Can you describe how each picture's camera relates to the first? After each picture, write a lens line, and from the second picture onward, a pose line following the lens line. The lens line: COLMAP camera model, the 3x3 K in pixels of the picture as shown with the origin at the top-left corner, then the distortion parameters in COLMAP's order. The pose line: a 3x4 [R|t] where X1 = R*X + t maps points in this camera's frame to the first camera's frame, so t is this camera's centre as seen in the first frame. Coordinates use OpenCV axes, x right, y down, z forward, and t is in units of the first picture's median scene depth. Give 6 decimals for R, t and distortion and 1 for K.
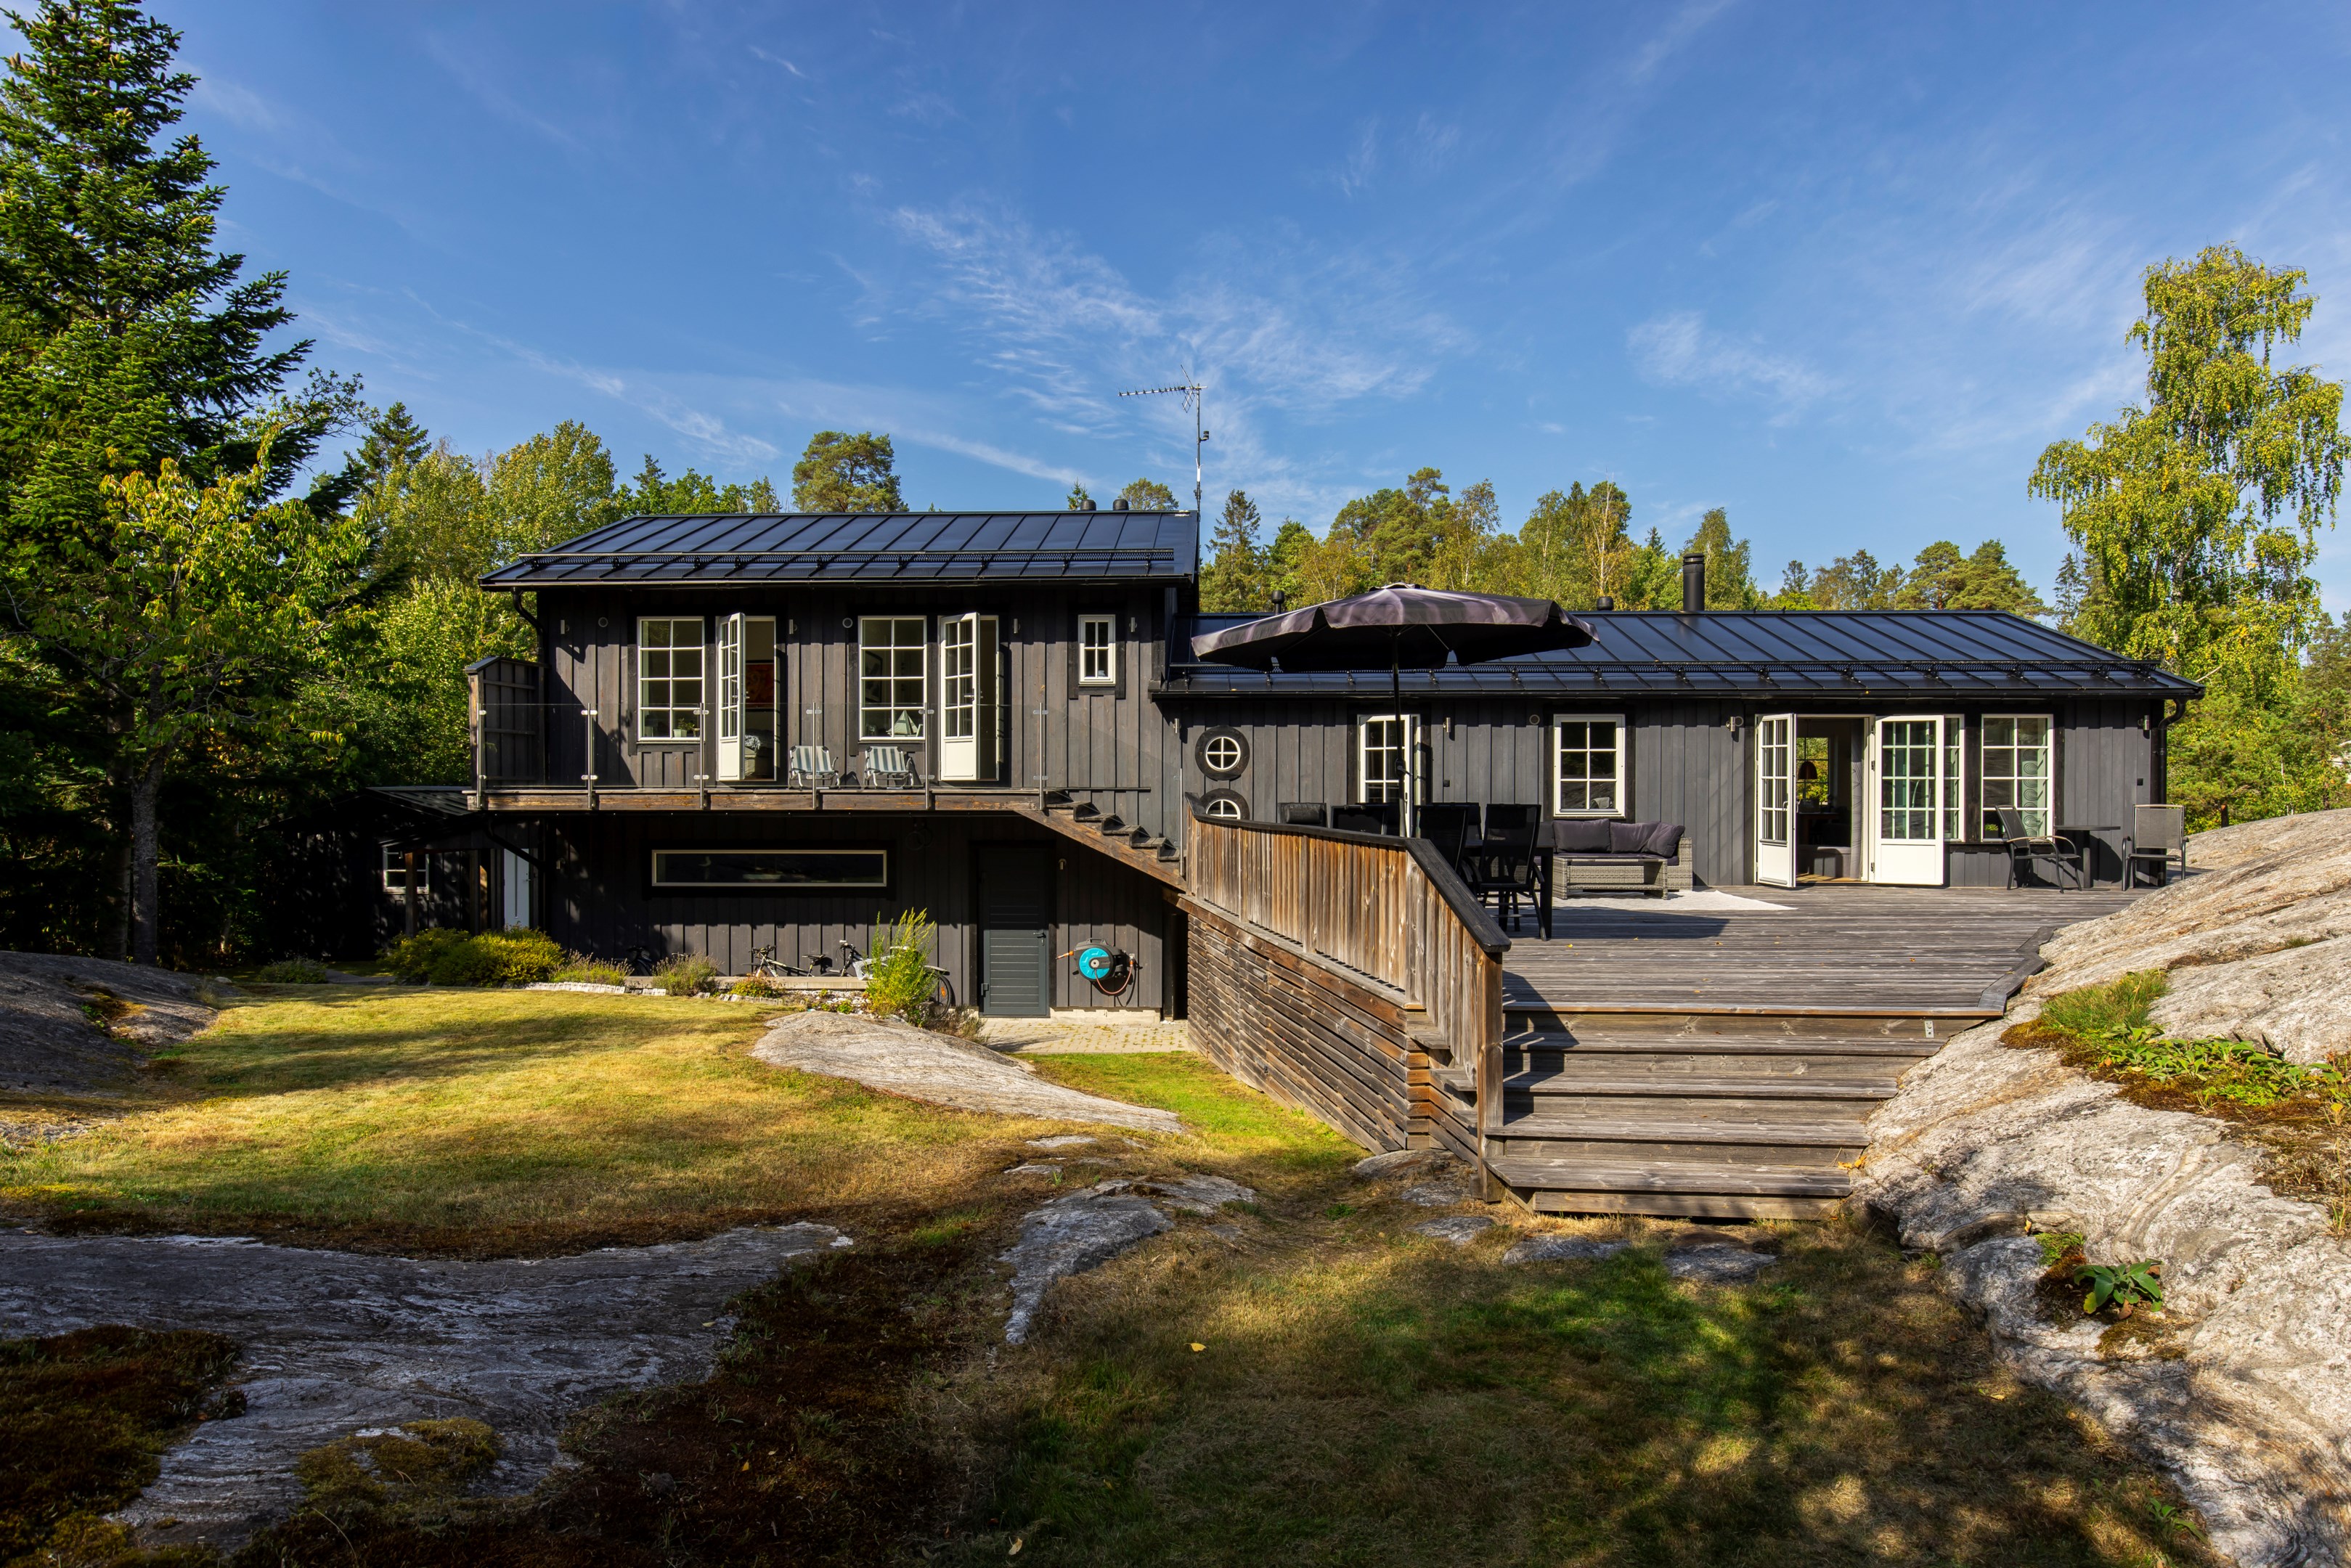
lens RADIAL K [[1234.3, 0, 1159.3], [0, 1234.3, 783.5], [0, 0, 1]] dist [0.001692, -0.000167]
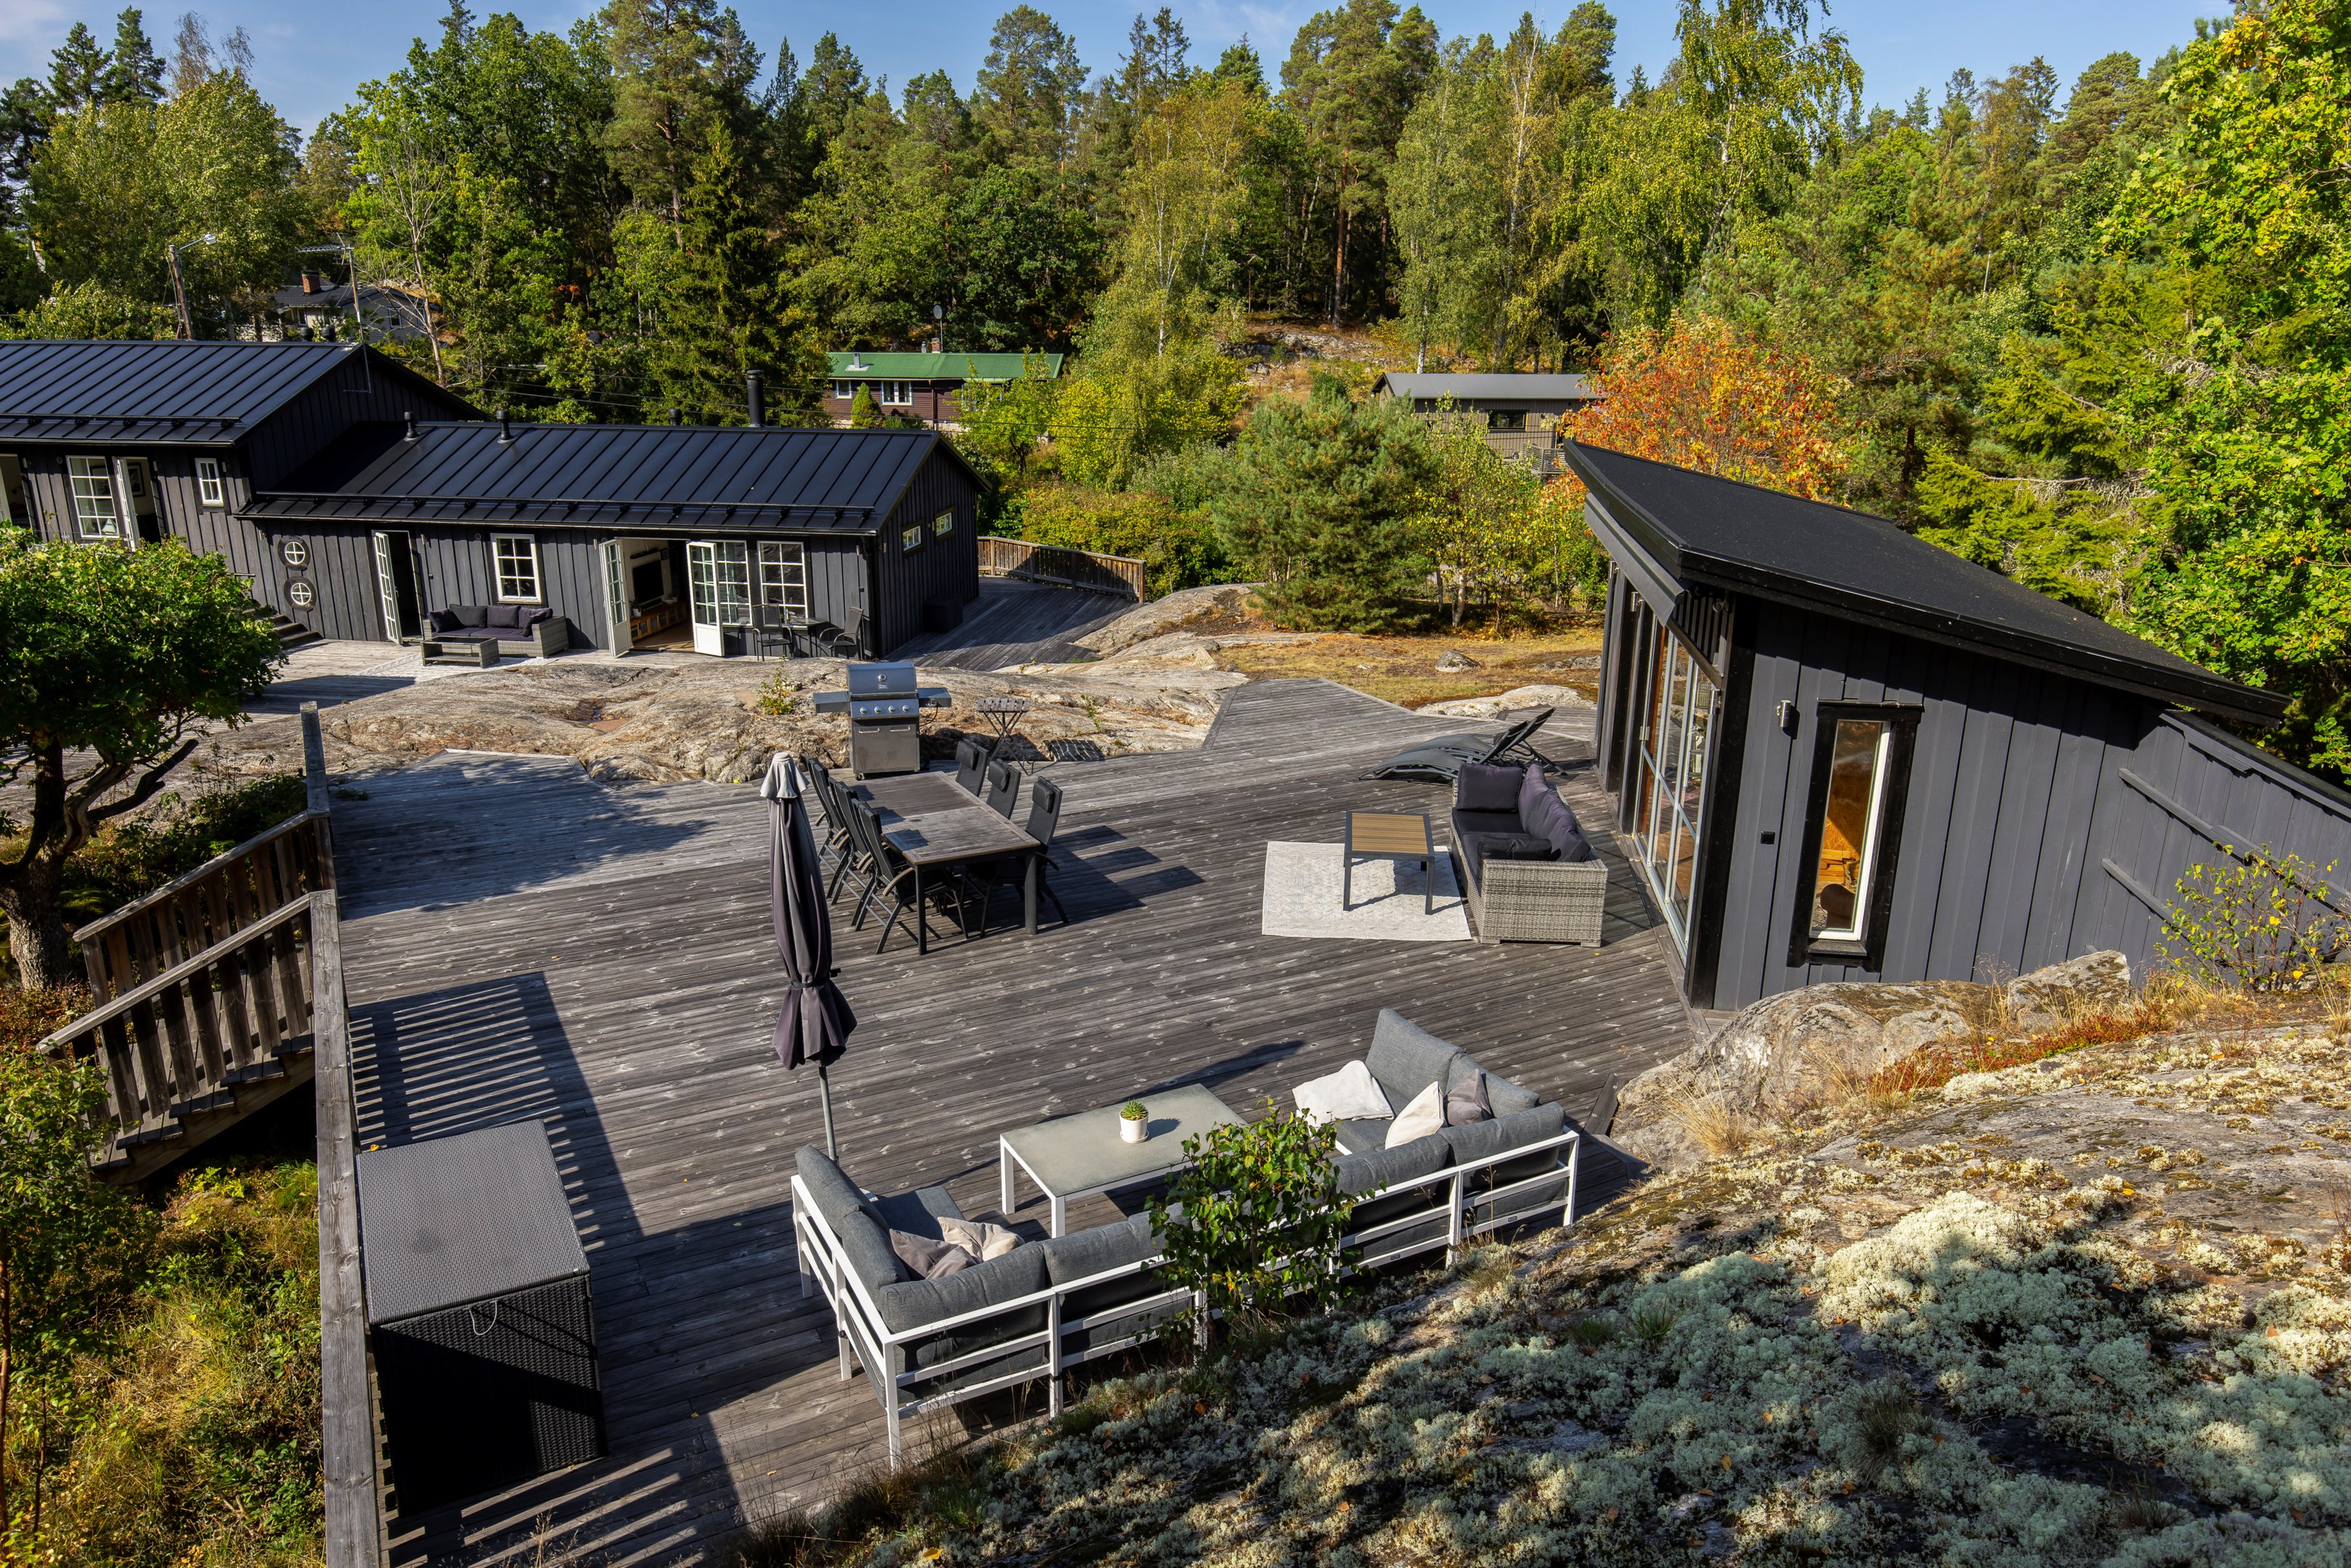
lens RADIAL K [[1597.8, 0, 1168.4], [0, 1597.8, 783.5], [0, 0, 1]] dist [0.005487, -0.002383]
pose [[0.990007, 0.043534, -0.134131, 1.400928], [-0.003111, 0.957668, 0.287858, -0.325022], [0.140984, -0.284564, 0.948234, -0.807953]]
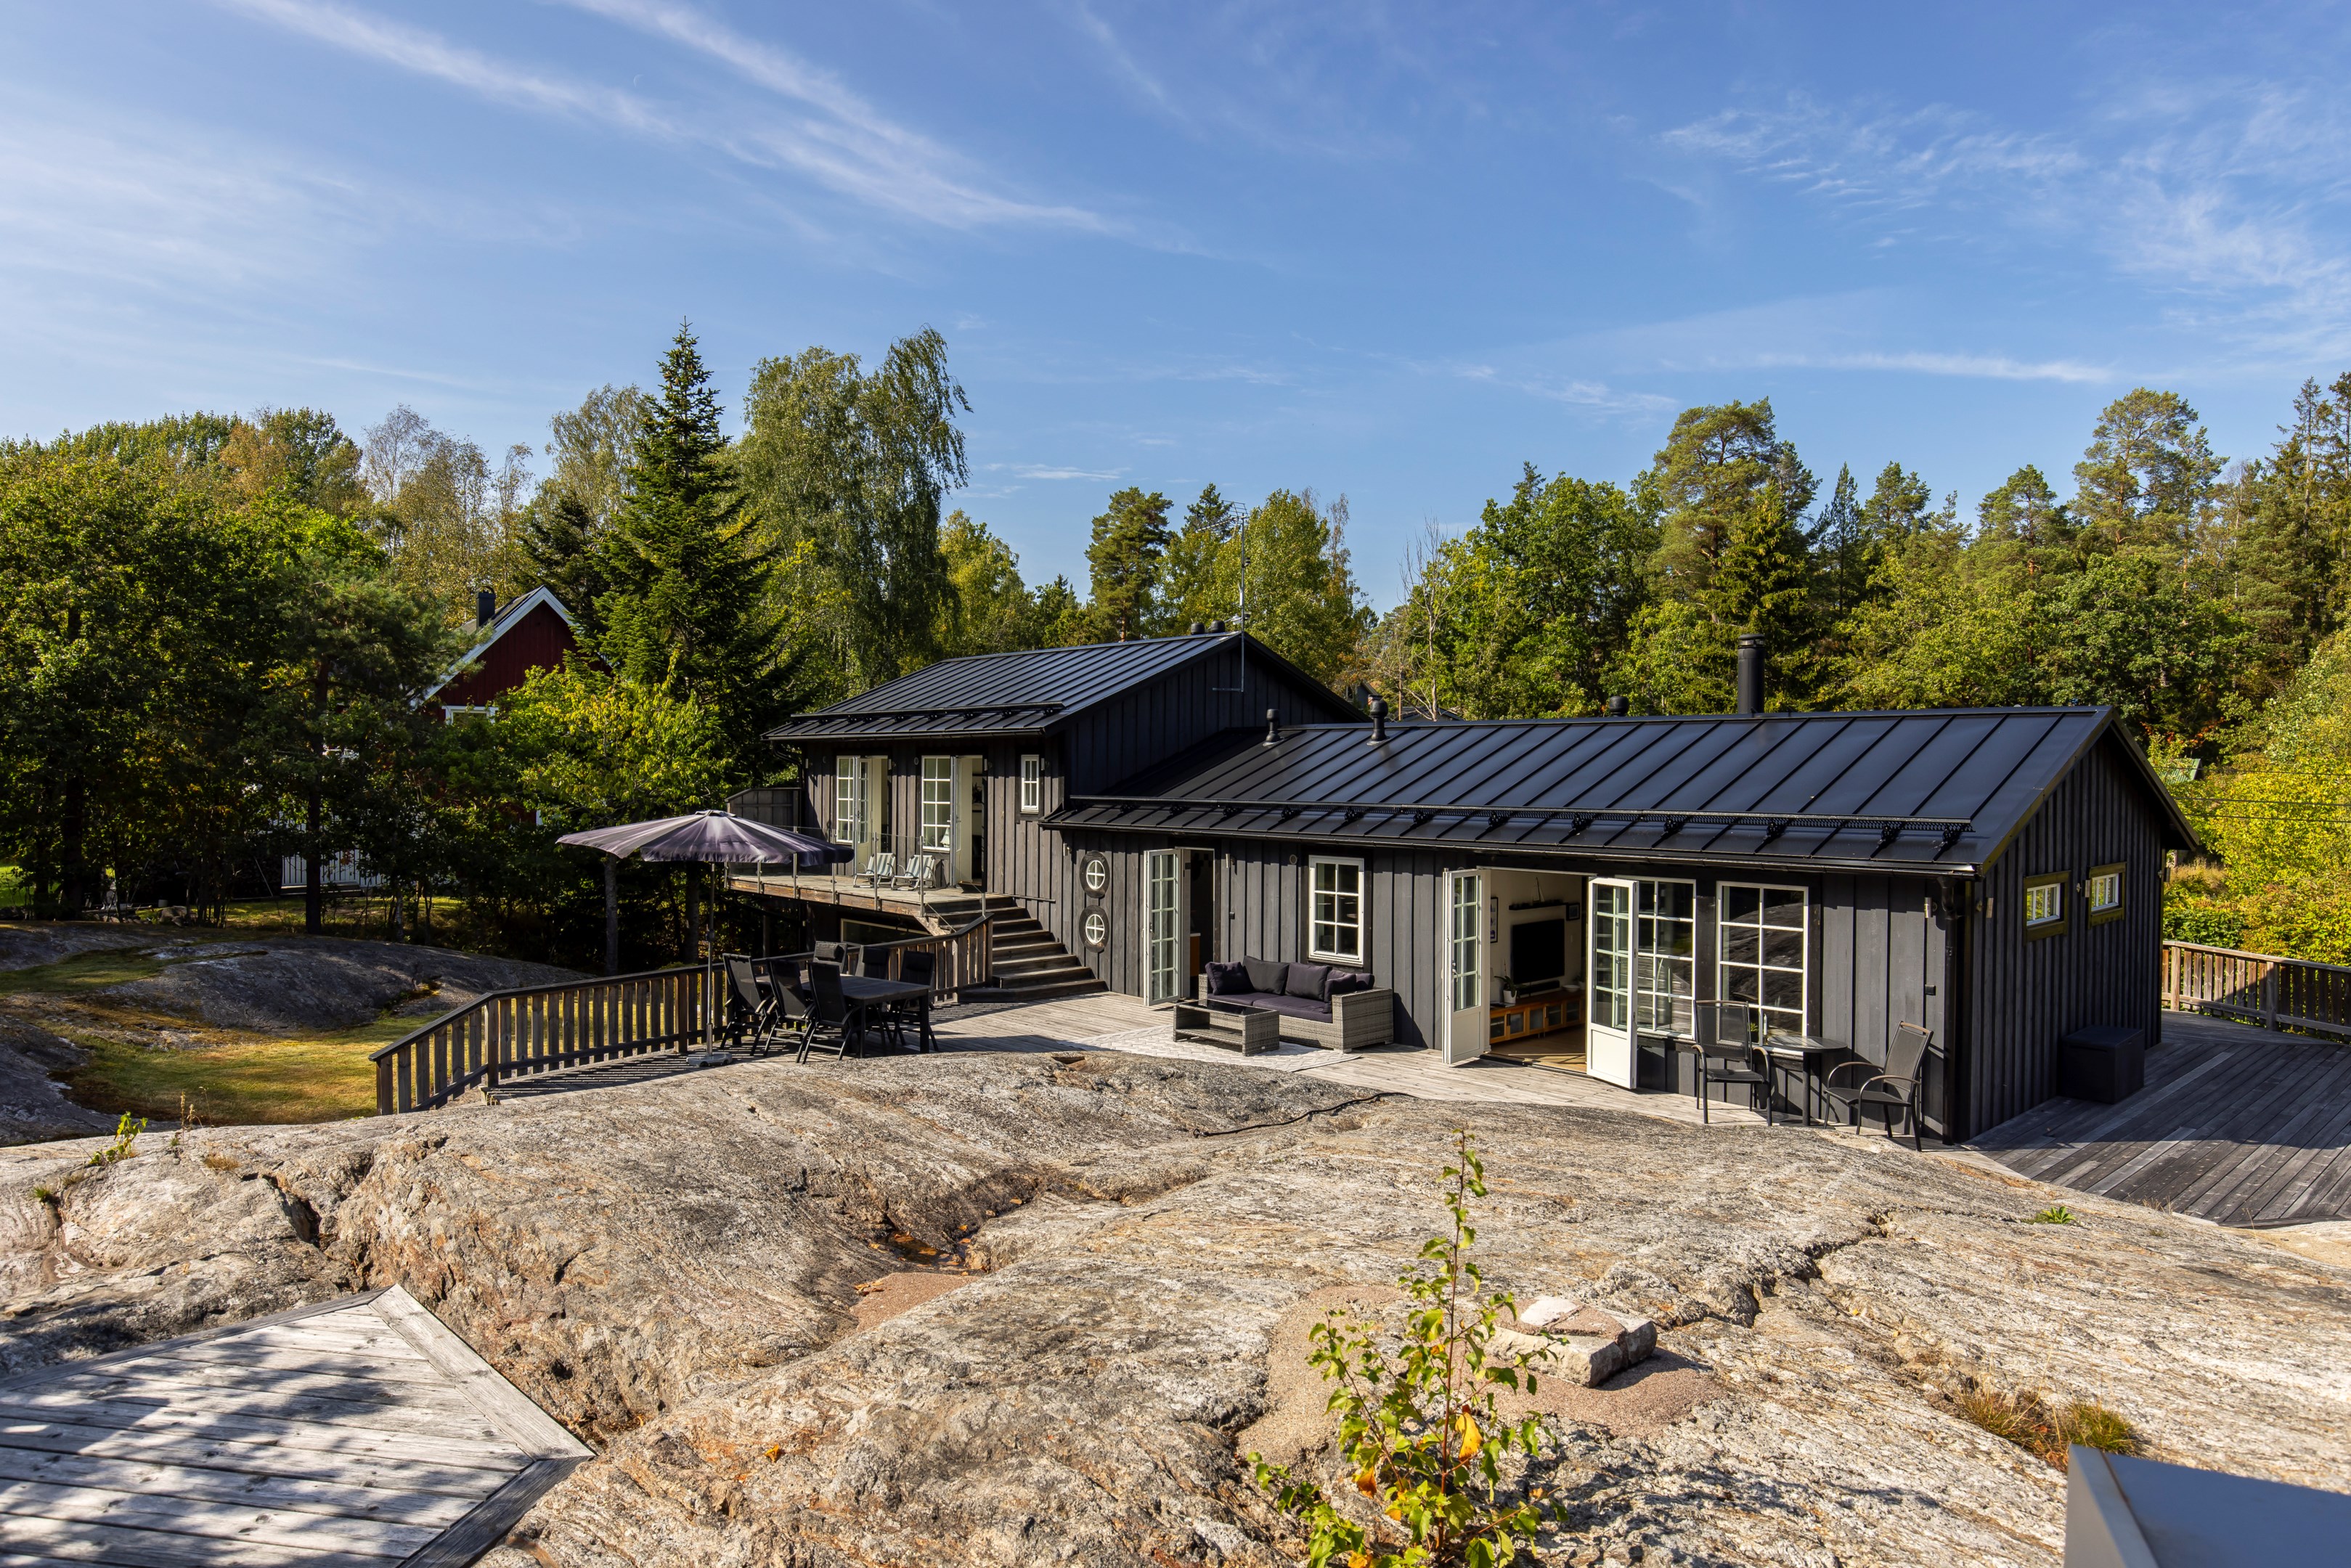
lens RADIAL K [[1423.2, 0, 1167.8], [0, 1423.2, 780.6], [0, 0, 1]] dist [-0.008899, -0.000904]
pose [[0.695518, 0.010093, -0.718438, 1.057889], [-0.006364, 0.999949, 0.007886, -0.123578], [0.718481, -0.000913, 0.695546, 0.119703]]
